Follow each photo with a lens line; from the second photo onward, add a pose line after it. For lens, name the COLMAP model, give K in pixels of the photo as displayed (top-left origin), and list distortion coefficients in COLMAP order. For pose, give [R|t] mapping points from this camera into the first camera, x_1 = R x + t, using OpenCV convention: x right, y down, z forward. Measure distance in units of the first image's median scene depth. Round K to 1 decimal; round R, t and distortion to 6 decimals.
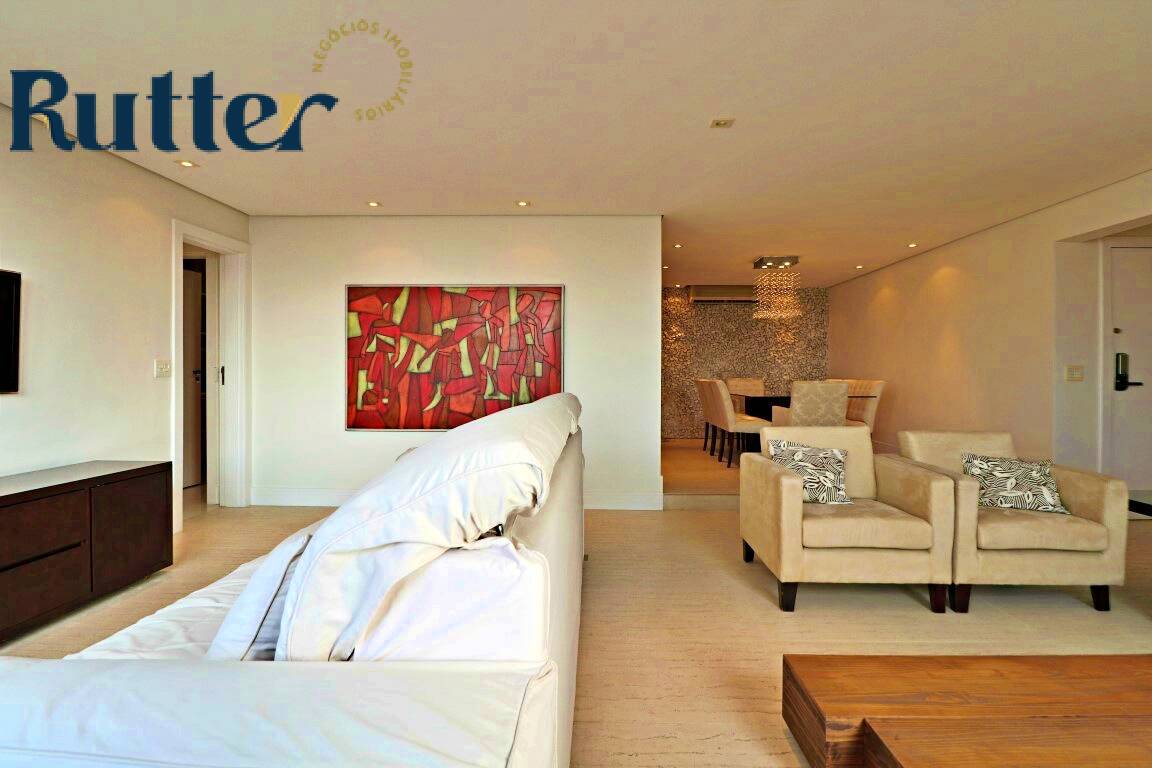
lens RADIAL K [[592.8, 0, 581.9], [0, 592.8, 370.7], [0, 0, 1]] dist [0.000211, -0.013941]
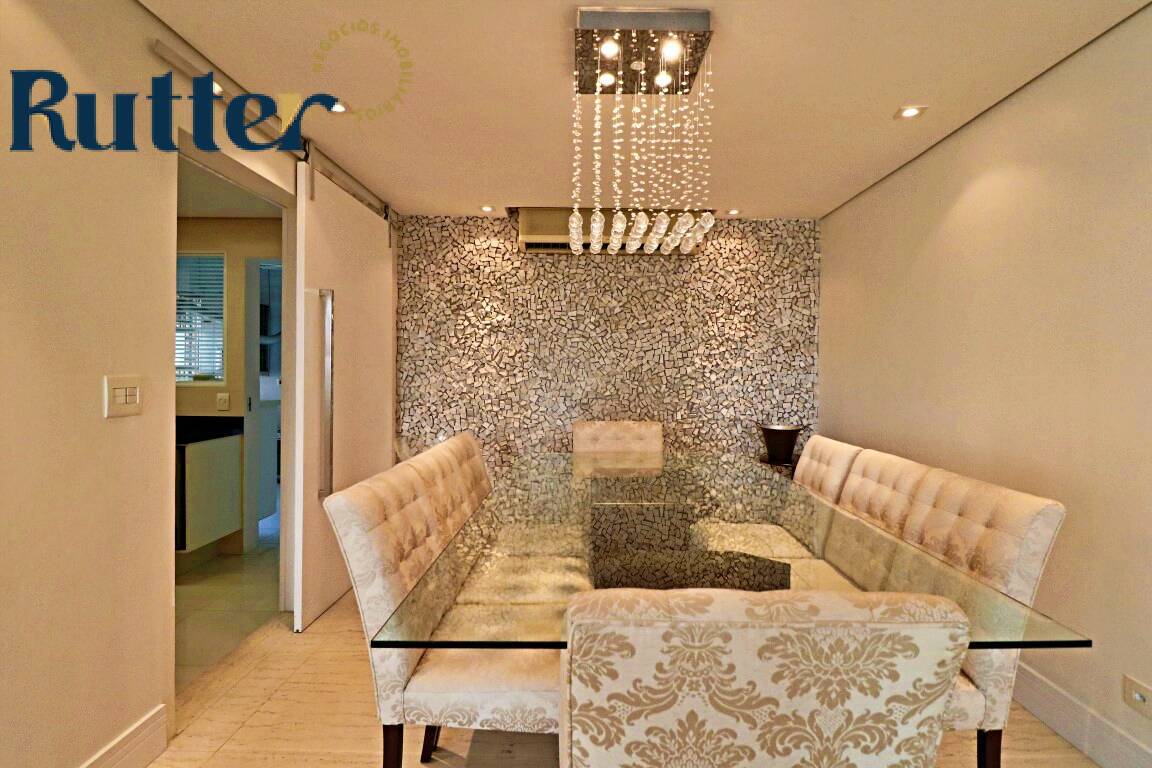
lens RADIAL K [[592.8, 0, 581.9], [0, 592.8, 370.7], [0, 0, 1]] dist [0.000211, -0.013941]
pose [[0.999880, 0.008208, 0.013122, 0.224274], [-0.008238, 0.999964, 0.002211, -0.021624], [-0.013103, -0.002319, 0.999911, 0.538949]]
